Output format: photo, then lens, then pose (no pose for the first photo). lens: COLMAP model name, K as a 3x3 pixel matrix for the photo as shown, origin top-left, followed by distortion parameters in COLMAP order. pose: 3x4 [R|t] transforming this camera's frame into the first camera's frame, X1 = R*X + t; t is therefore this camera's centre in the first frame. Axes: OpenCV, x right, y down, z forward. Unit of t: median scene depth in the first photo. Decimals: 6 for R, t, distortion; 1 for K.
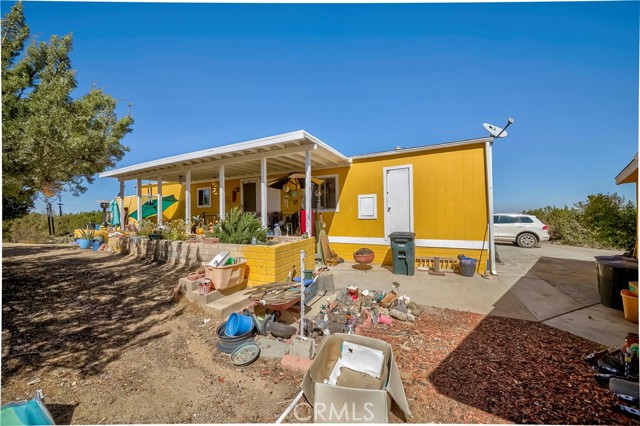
lens RADIAL K [[217.9, 0, 320.4], [0, 217.9, 212.9], [0, 0, 1]] dist [0.011784, -0.000123]
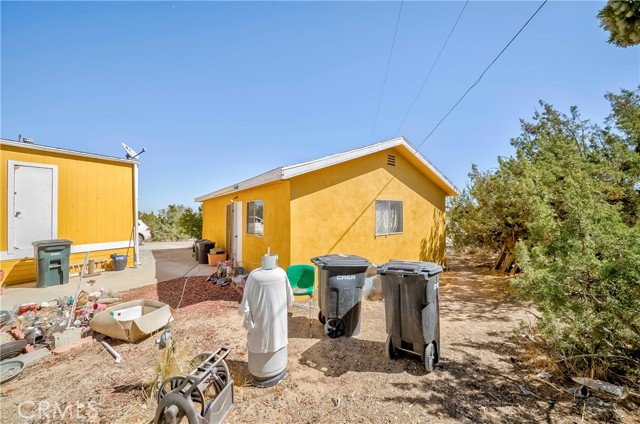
lens RADIAL K [[217.9, 0, 319.7], [0, 217.9, 213.9], [0, 0, 1]] dist [0.011784, -0.000123]
pose [[0.042983, 0.017266, 0.998927, -0.493751], [-0.004393, 0.999844, -0.017093, -0.009279], [-0.999066, -0.003654, 0.043052, -0.153925]]
